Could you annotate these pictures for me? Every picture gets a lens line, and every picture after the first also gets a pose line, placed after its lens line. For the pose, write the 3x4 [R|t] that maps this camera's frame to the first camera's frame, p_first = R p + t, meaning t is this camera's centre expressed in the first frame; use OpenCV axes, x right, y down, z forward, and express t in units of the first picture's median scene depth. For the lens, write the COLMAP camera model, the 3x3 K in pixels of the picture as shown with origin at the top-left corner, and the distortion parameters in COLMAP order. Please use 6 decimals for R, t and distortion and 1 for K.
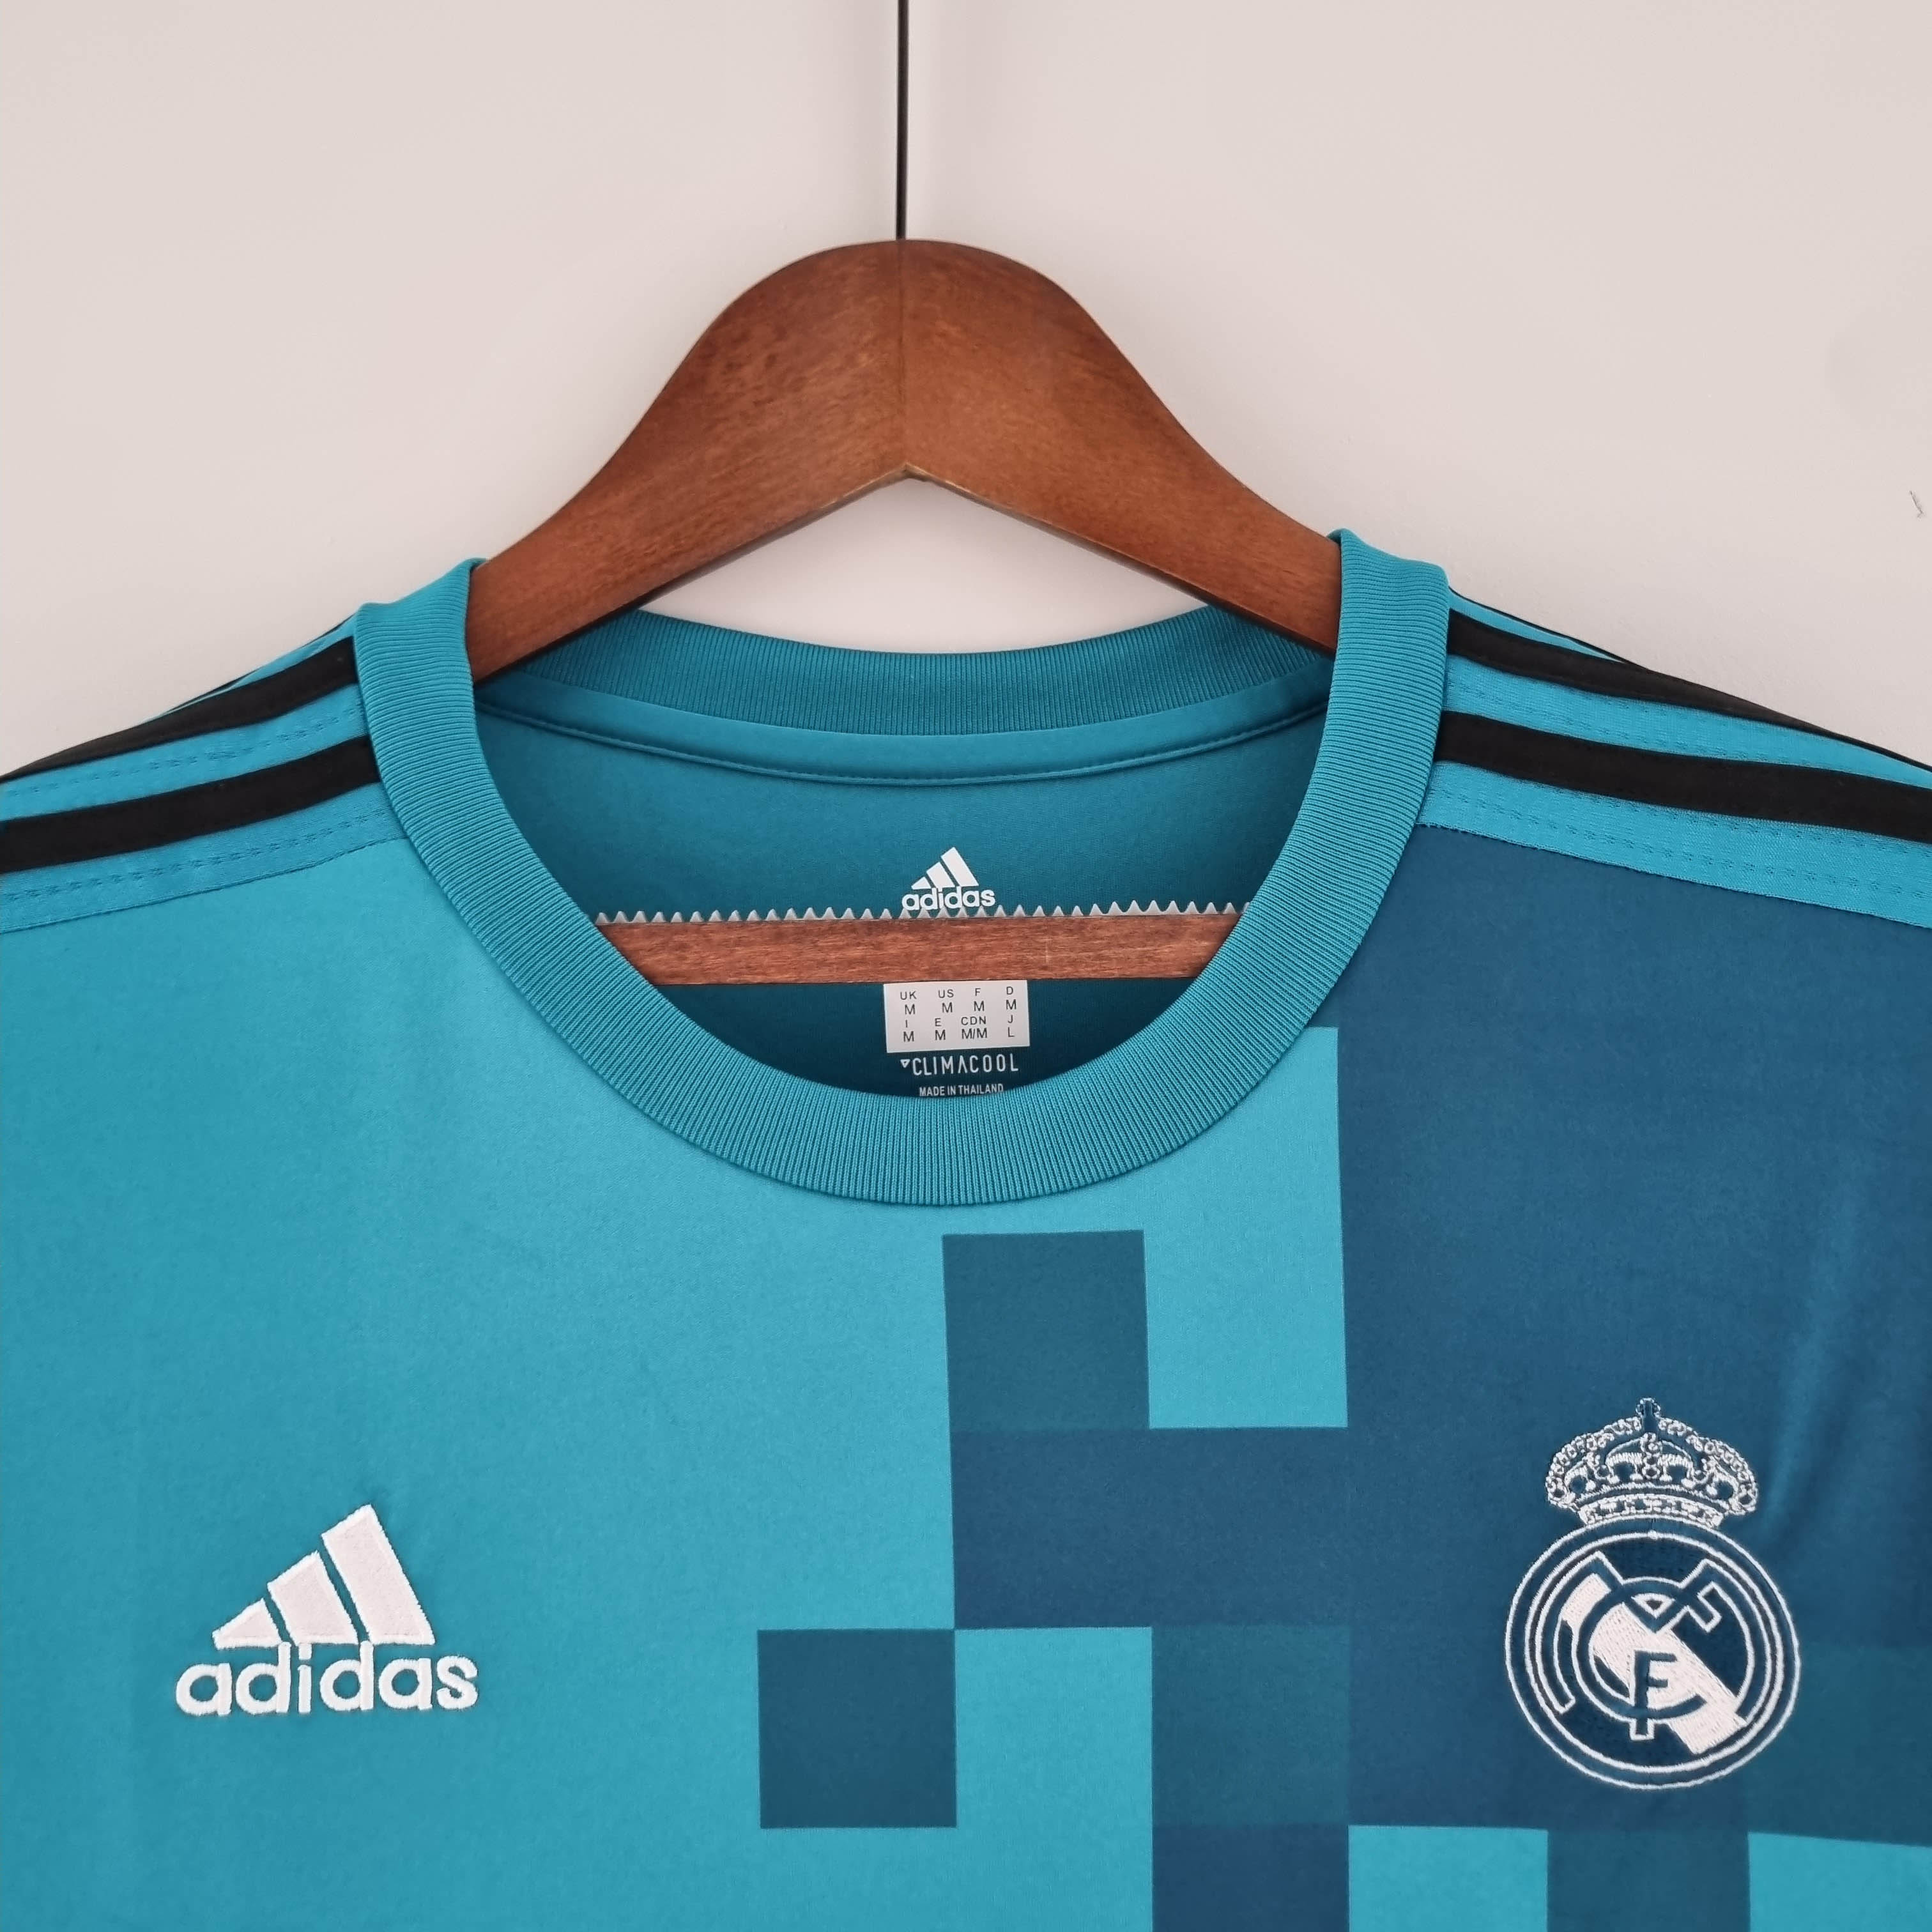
lens RADIAL K [[1998.6, 0, 949.1], [0, 1998.6, 956.4], [0, 0, 1]] dist [0.011812, 0.000000]
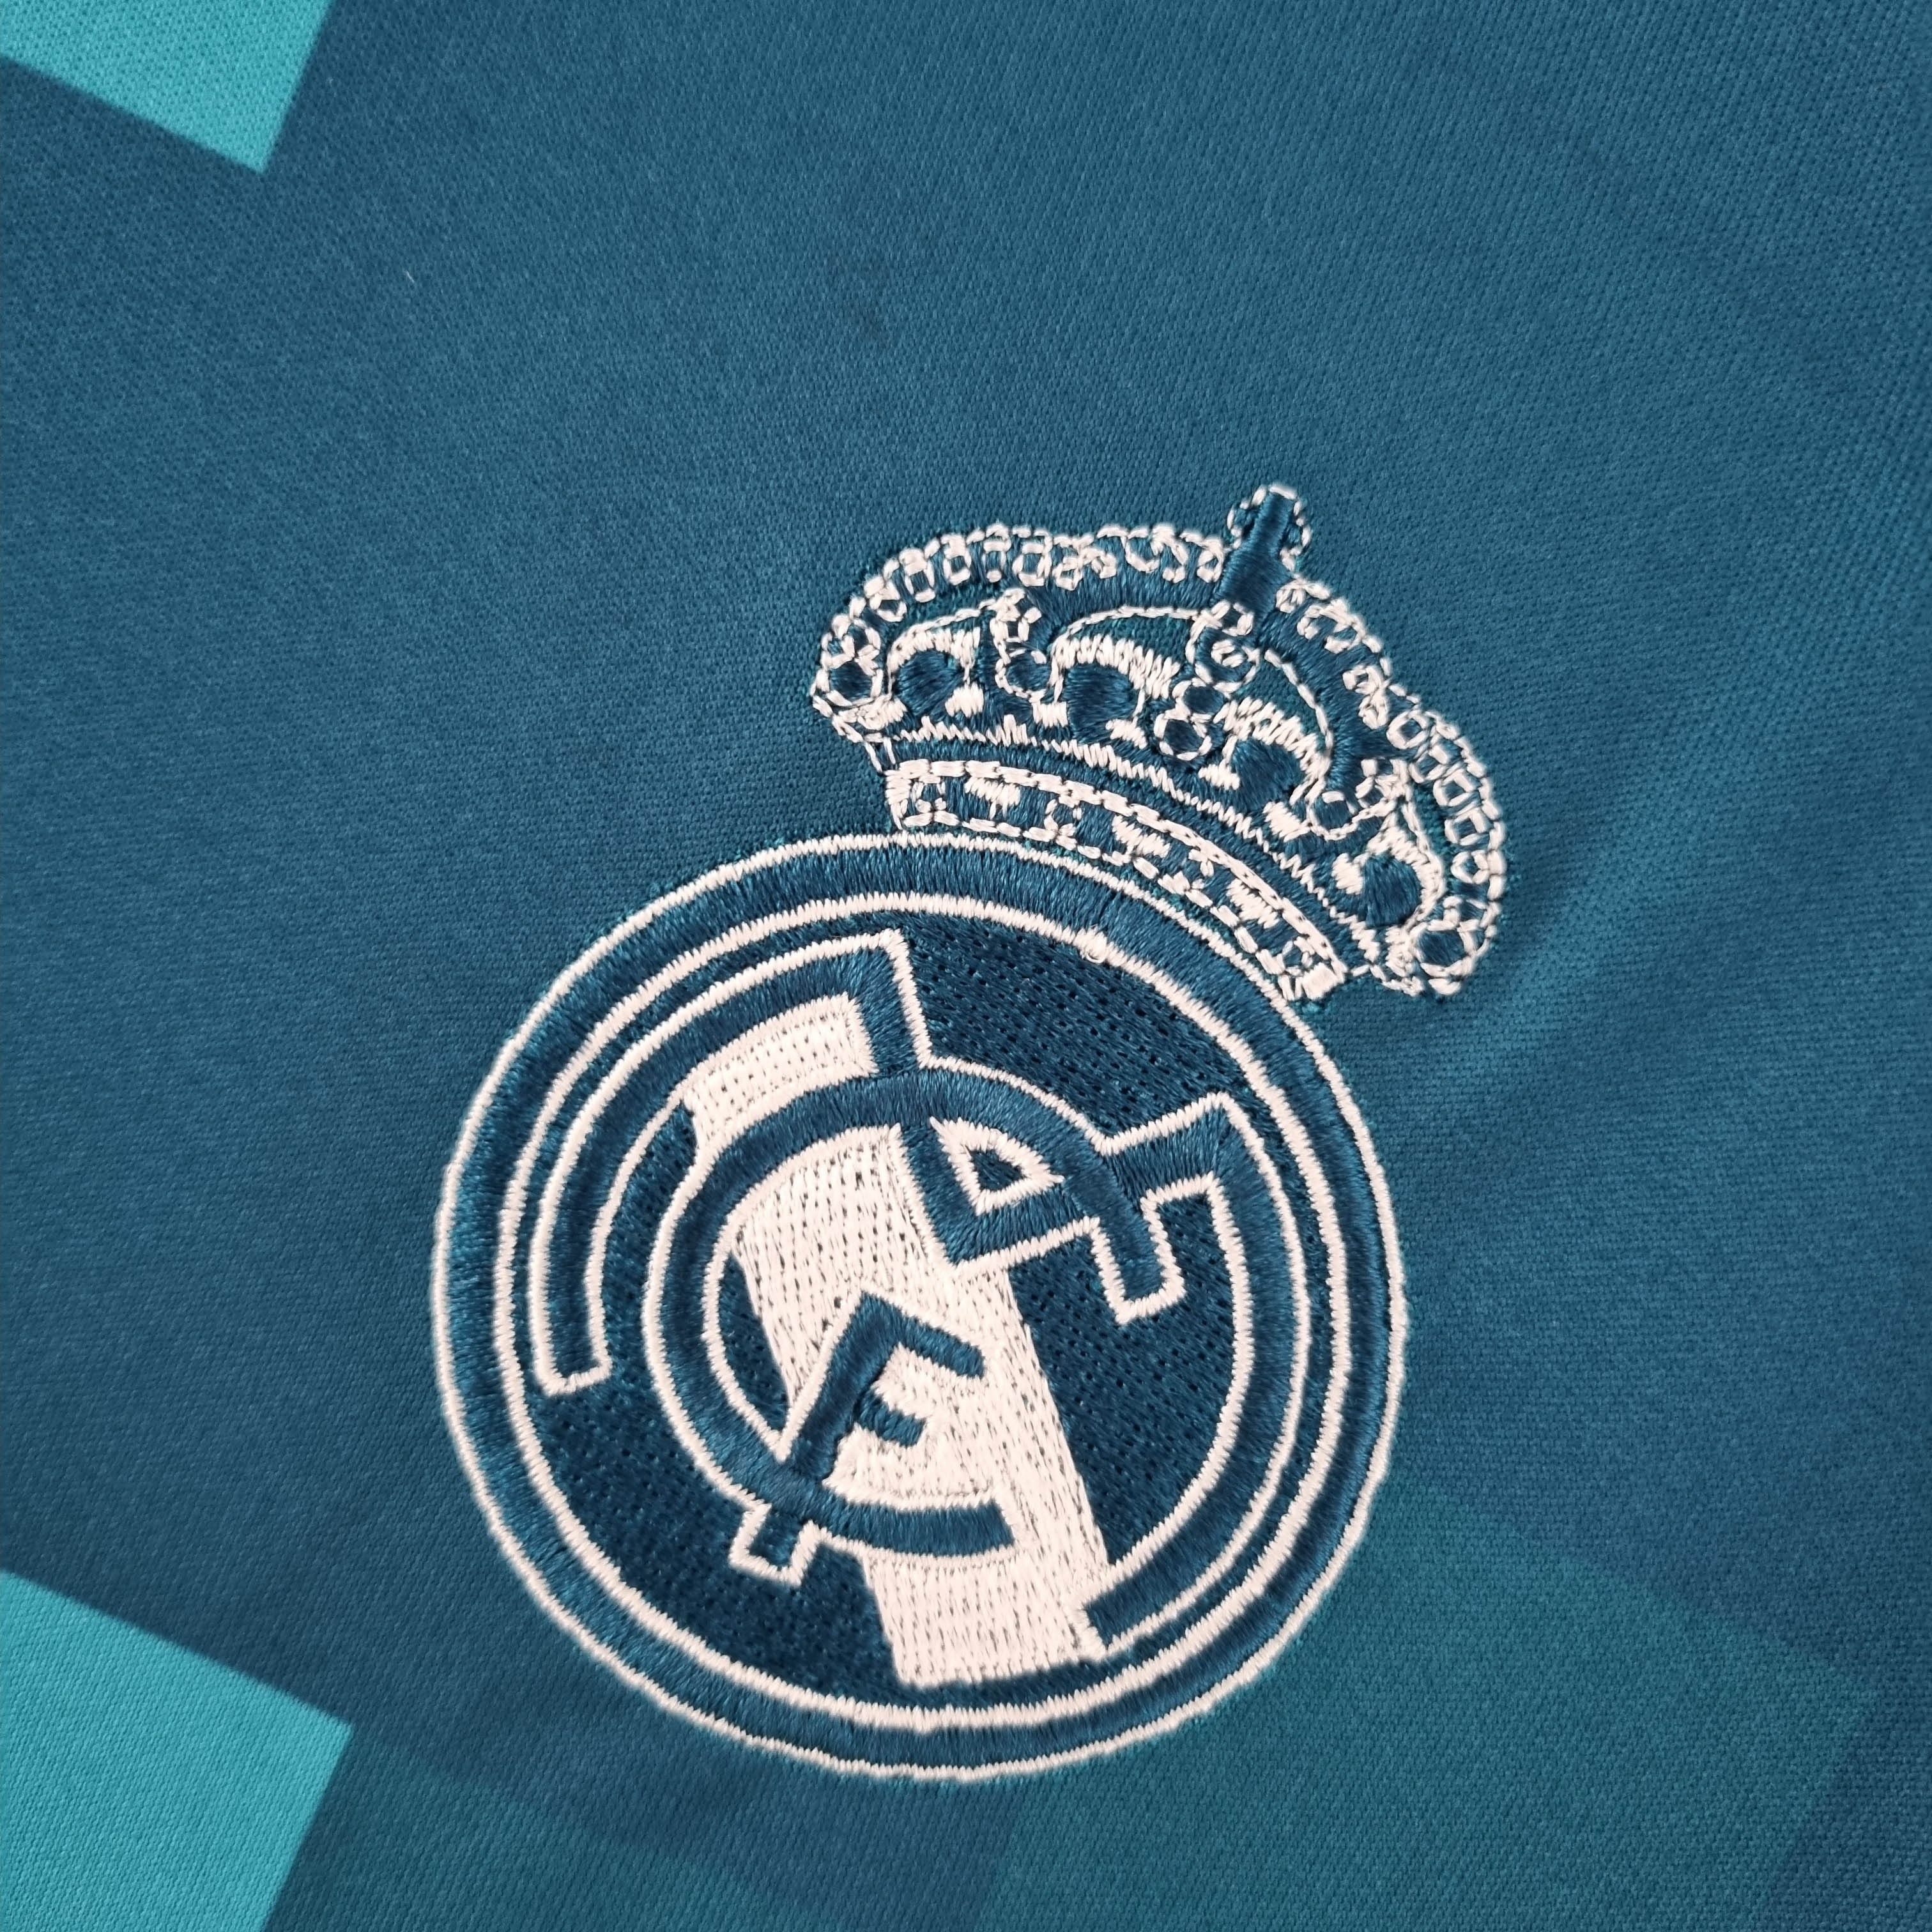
lens RADIAL K [[1998.6, 0, 963.1], [0, 1998.6, 961.5], [0, 0, 1]] dist [0.011812, 0.000000]
pose [[0.906025, 0.404737, 0.123717, 0.299192], [-0.415707, 0.905910, 0.080710, 0.273822], [-0.079410, -0.124555, 0.989030, 0.720151]]
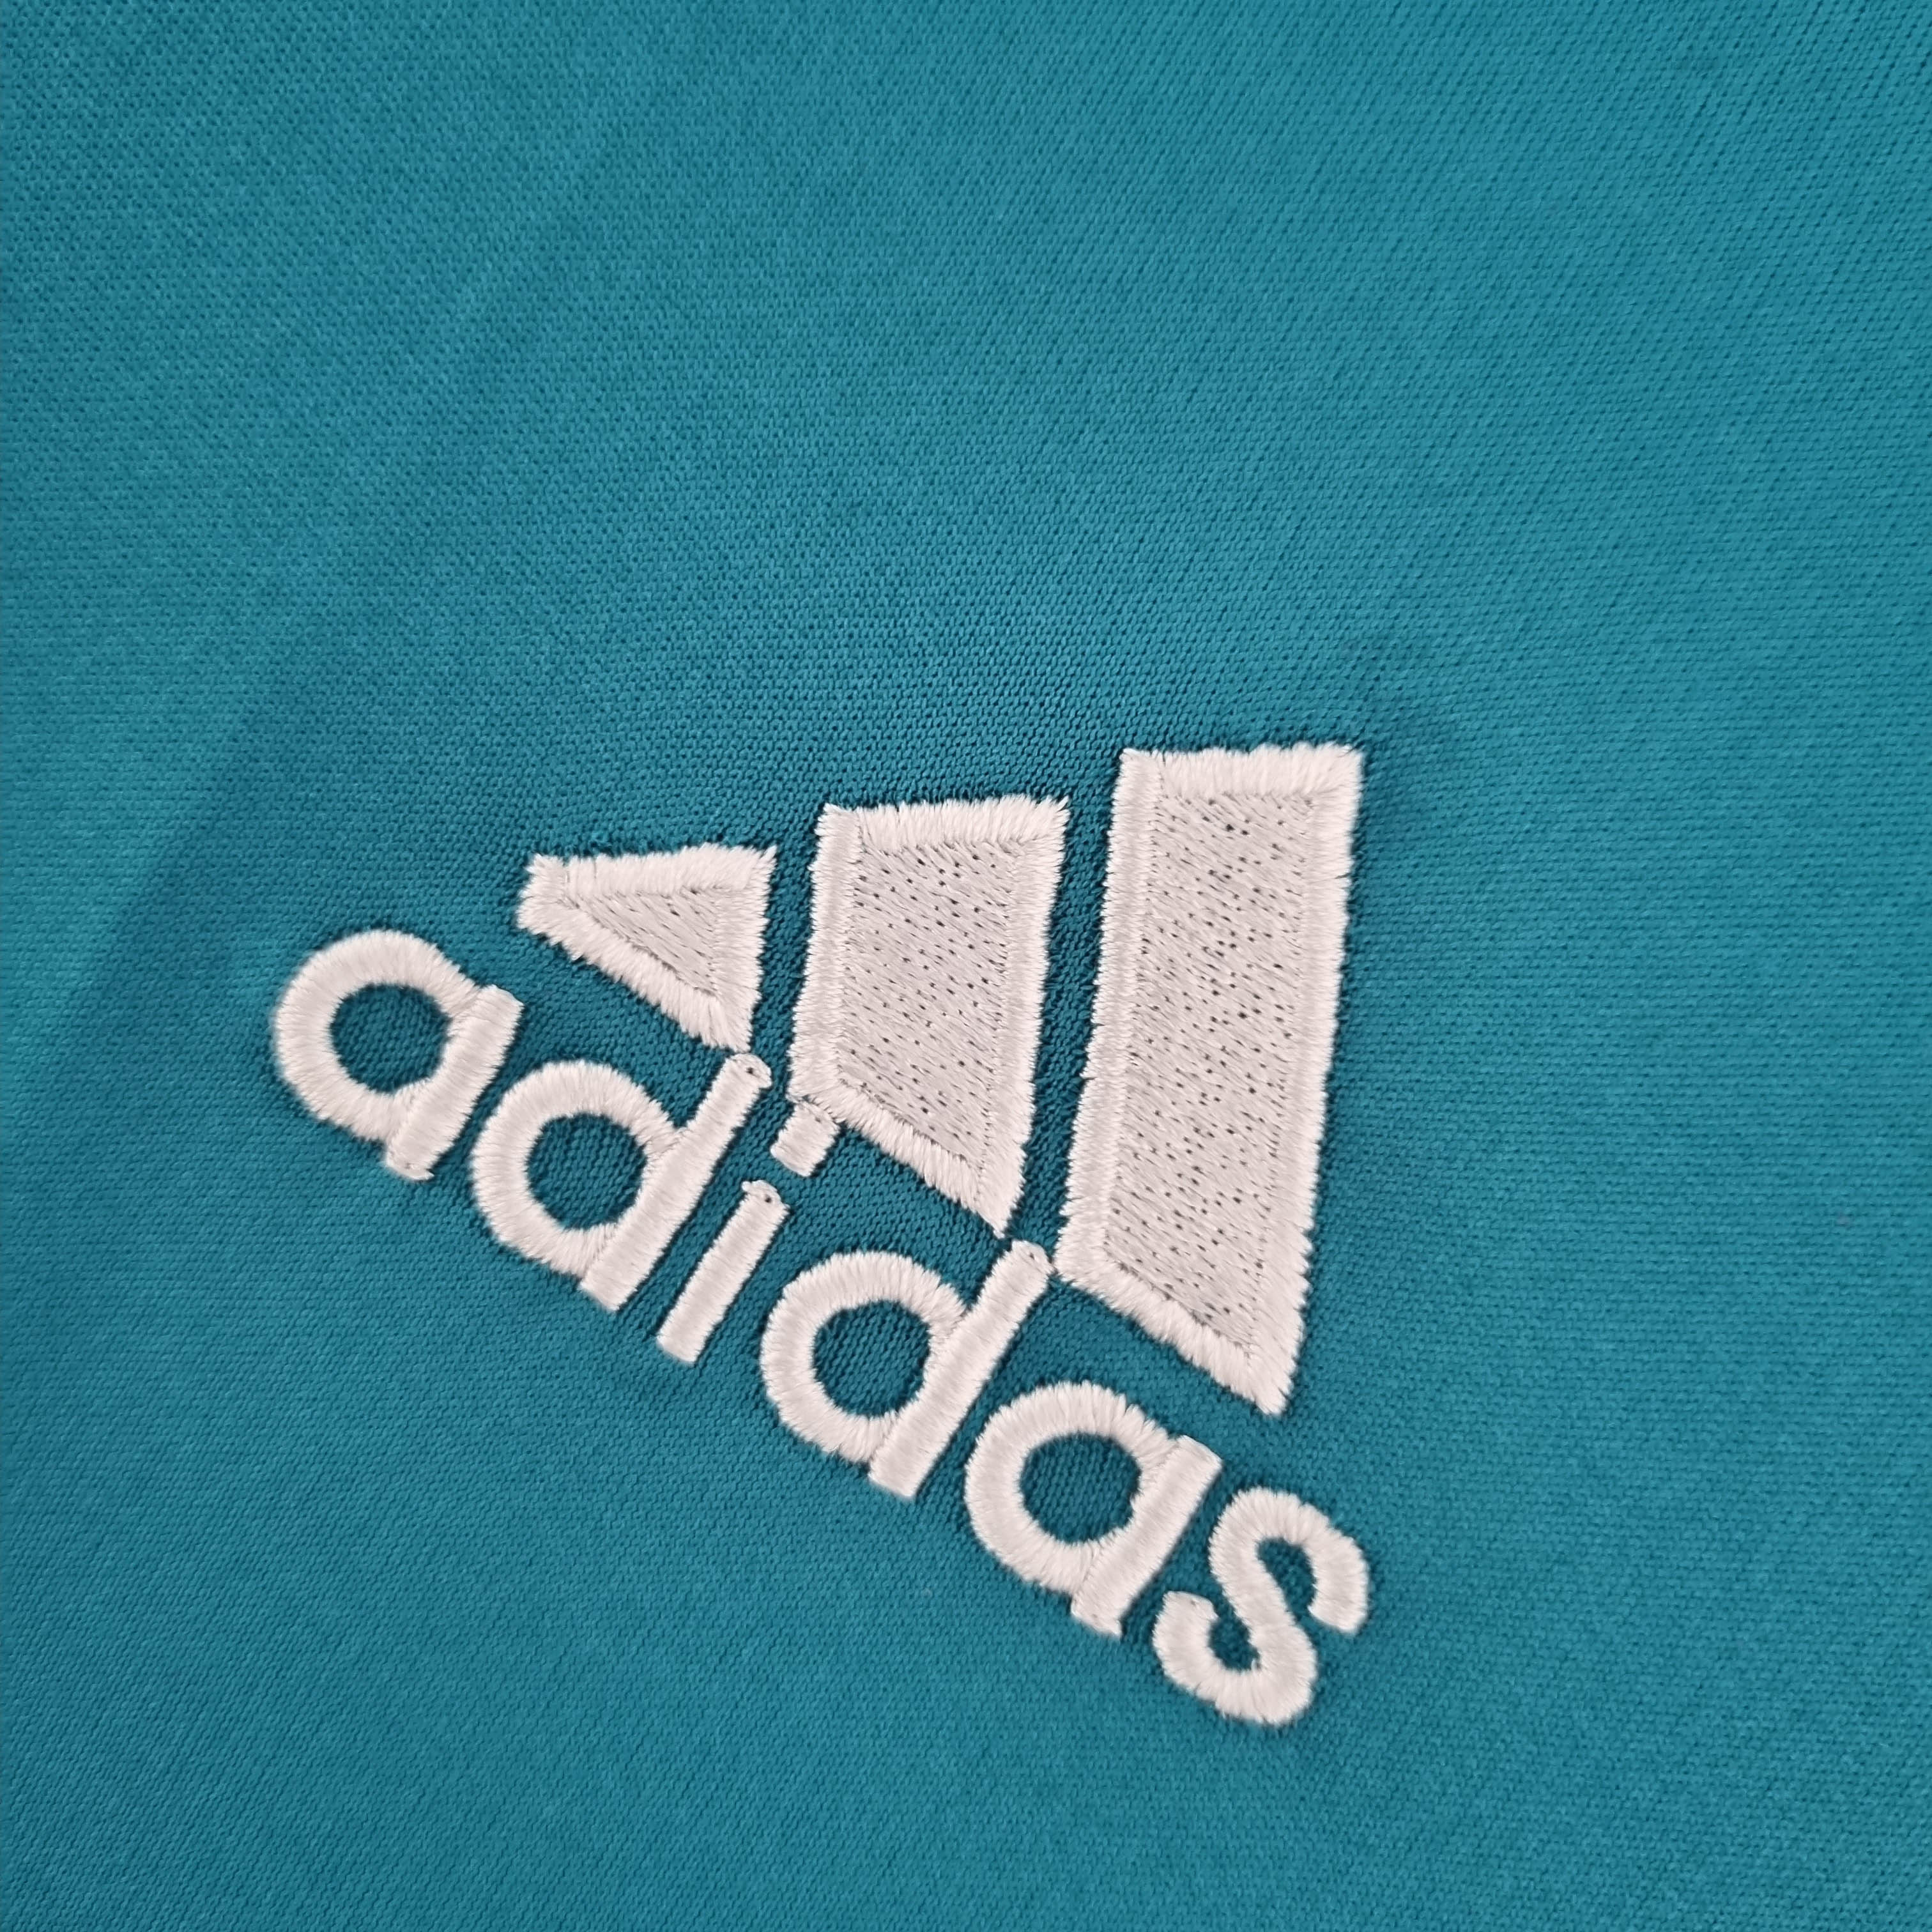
lens RADIAL K [[1998.6, 0, 965.4], [0, 1998.6, 978.3], [0, 0, 1]] dist [0.011812, 0.000000]
pose [[0.836495, 0.530583, -0.136956, -0.286130], [-0.523947, 0.847631, 0.083674, 0.304200], [0.160484, 0.001764, 0.987037, 0.778567]]
